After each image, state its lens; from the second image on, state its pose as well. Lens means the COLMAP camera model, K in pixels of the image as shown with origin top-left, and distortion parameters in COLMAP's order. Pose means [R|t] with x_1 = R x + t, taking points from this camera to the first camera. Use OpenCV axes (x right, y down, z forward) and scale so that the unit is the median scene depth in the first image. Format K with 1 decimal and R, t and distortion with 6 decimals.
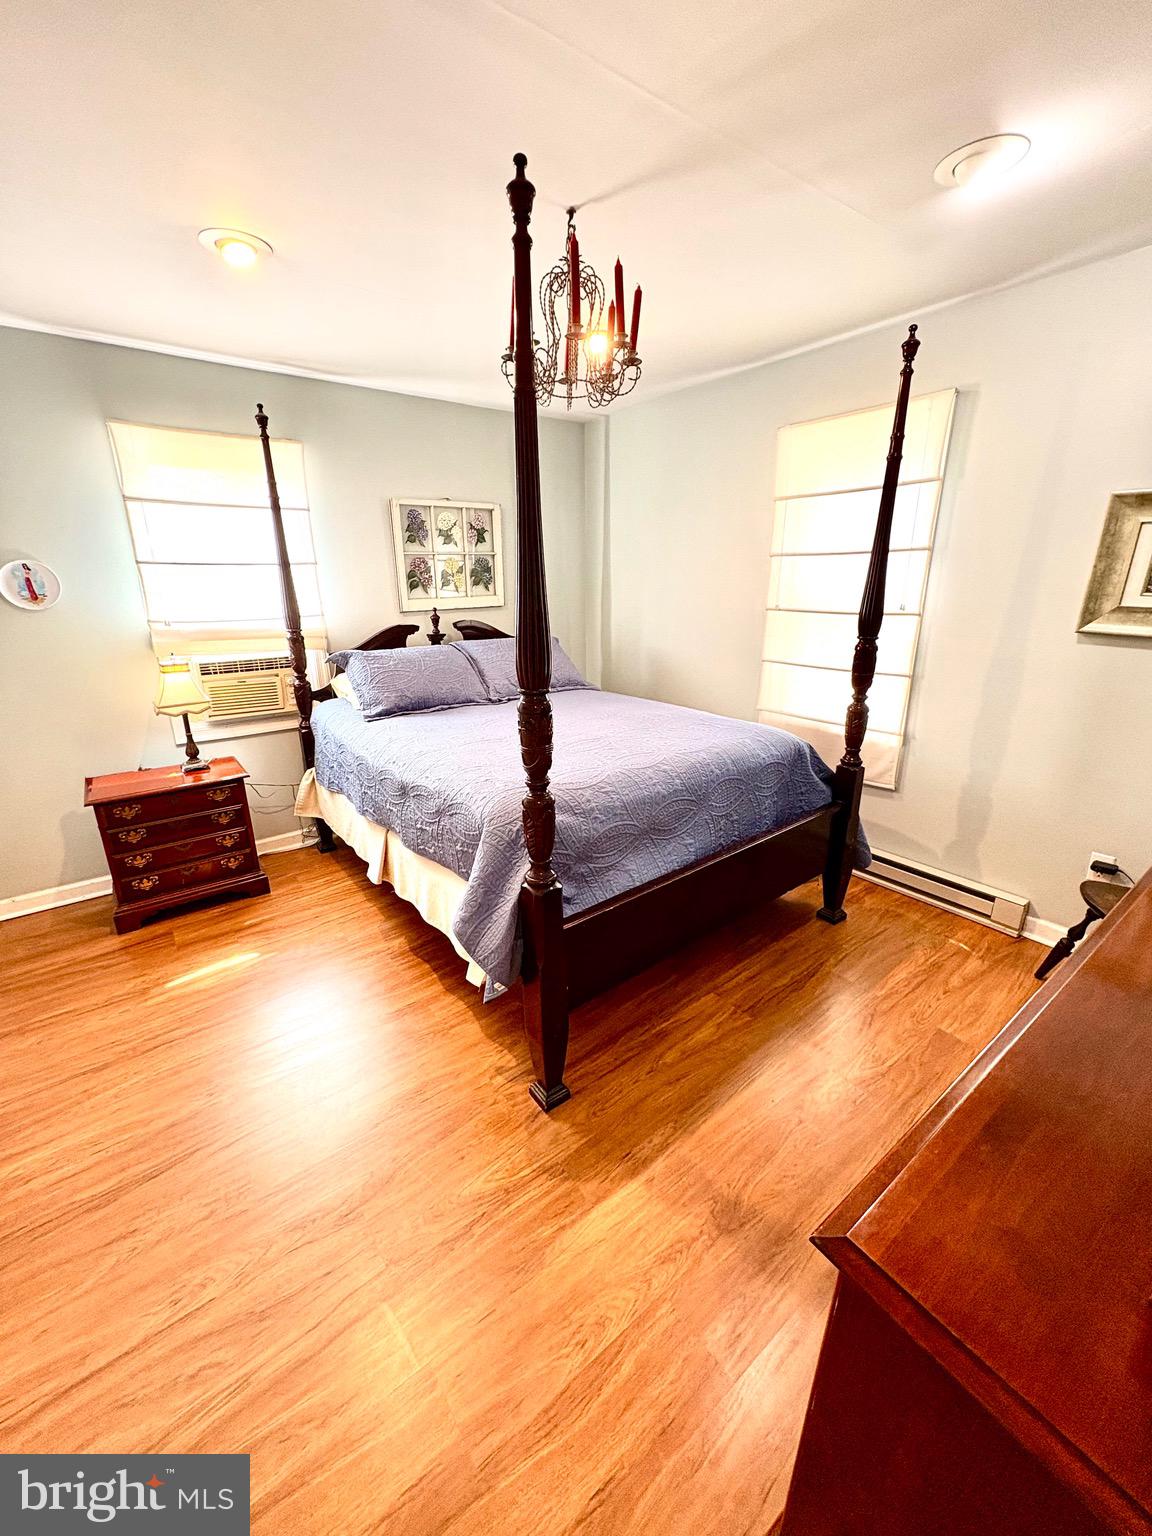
lens RADIAL K [[610.7, 0, 576.0], [0, 610.7, 768.0], [0, 0, 1]] dist [-0.000287, 0.000338]
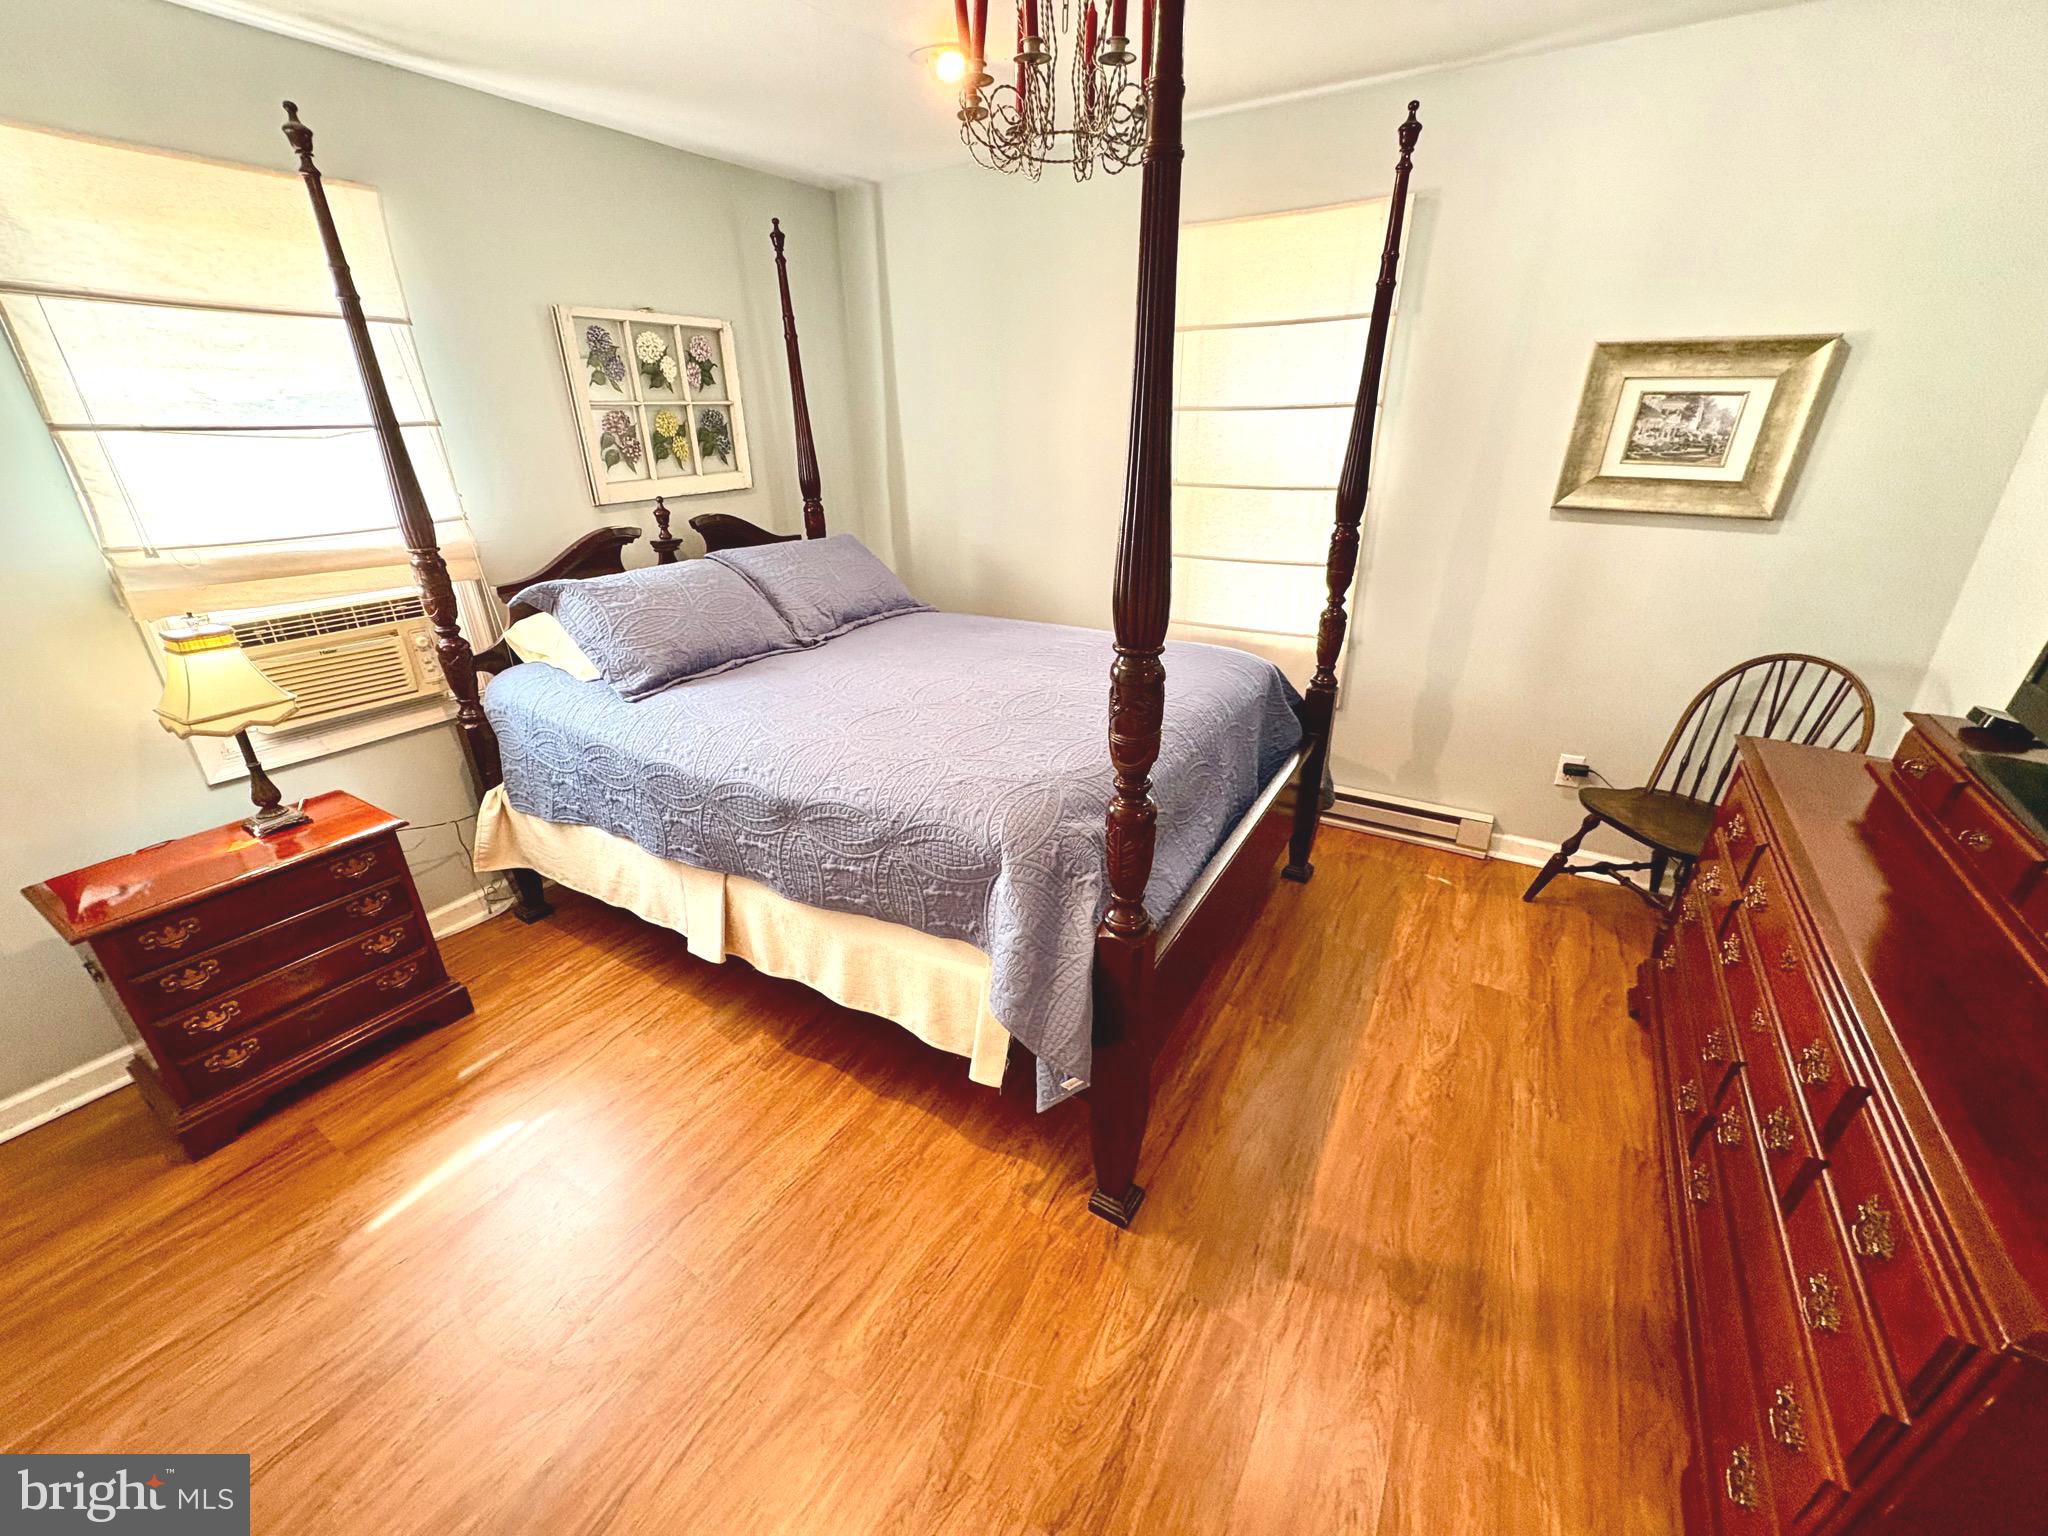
lens RADIAL K [[814.3, 0, 1023.0], [0, 814.3, 770.8], [0, 0, 1]] dist [-0.000287, 0.000338]
pose [[0.932724, -0.146069, 0.329683, -0.262418], [0.112863, 0.986601, 0.117814, -0.061131], [-0.342474, -0.072679, 0.936712, 0.121717]]
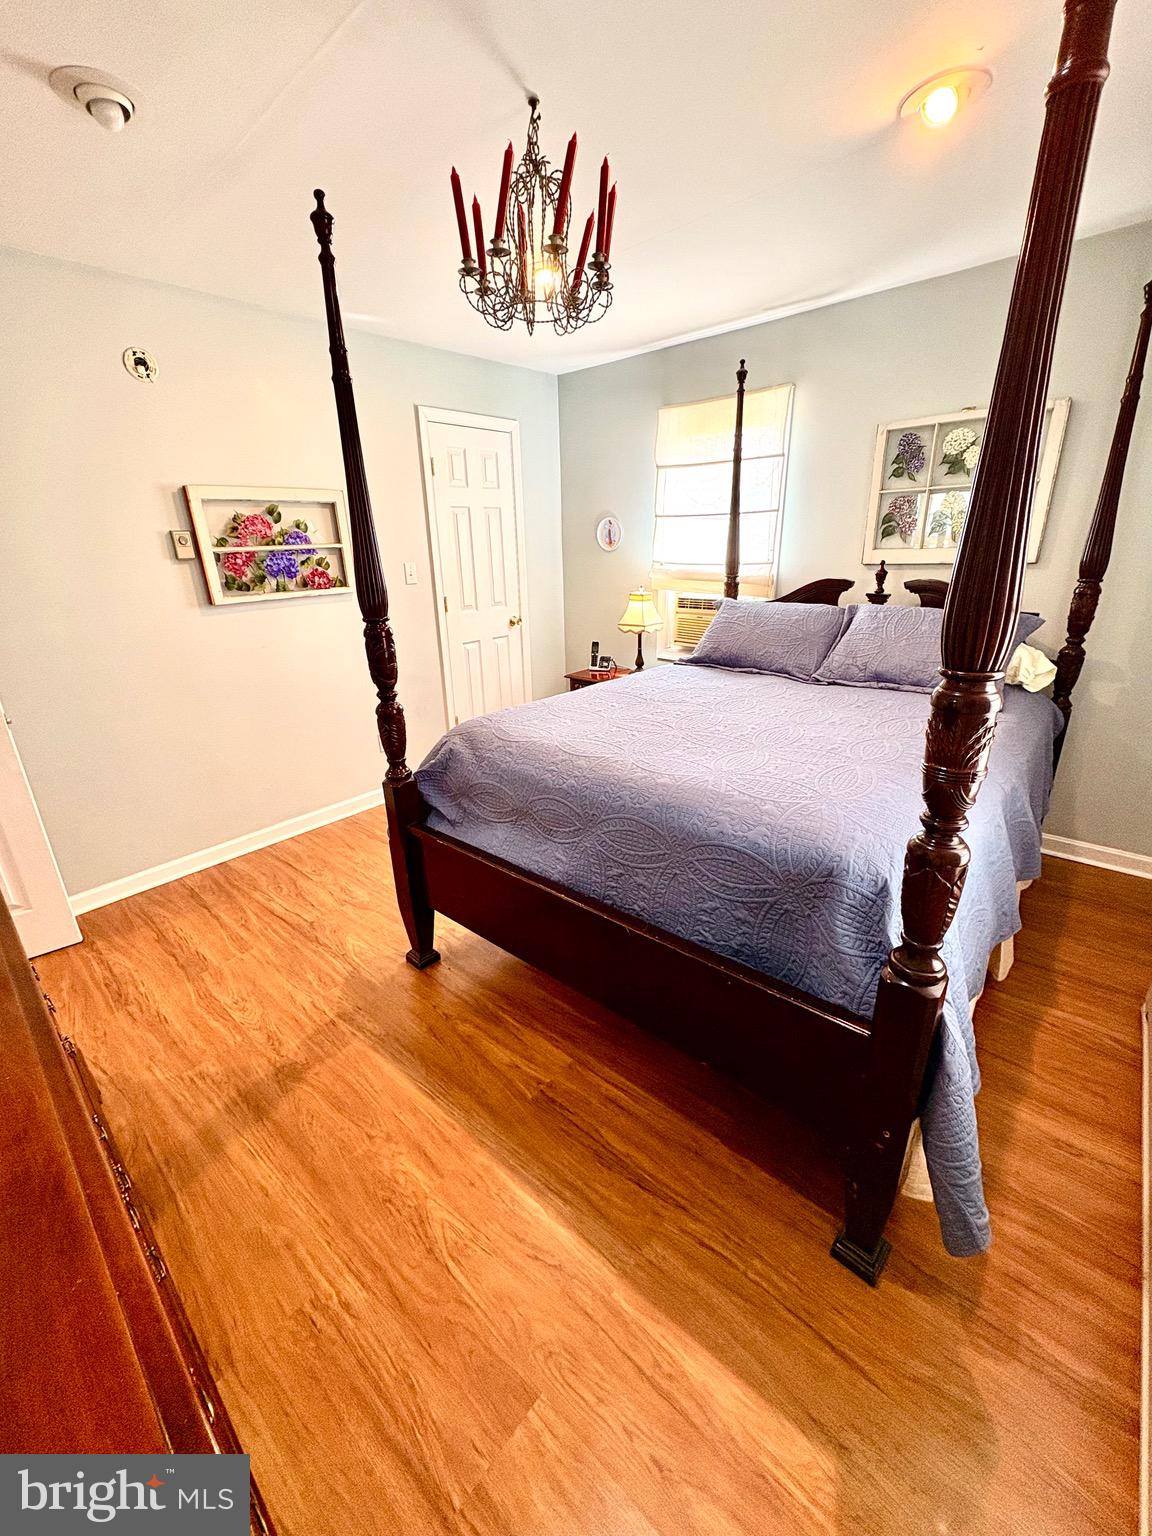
lens RADIAL K [[610.7, 0, 576.0], [0, 610.7, 768.0], [0, 0, 1]] dist [-0.000287, 0.000338]
pose [[0.186242, 0.347581, -0.918968, 0.686988], [-0.276364, 0.916100, 0.290487, -0.175639], [0.942834, 0.199869, 0.266675, 0.601331]]
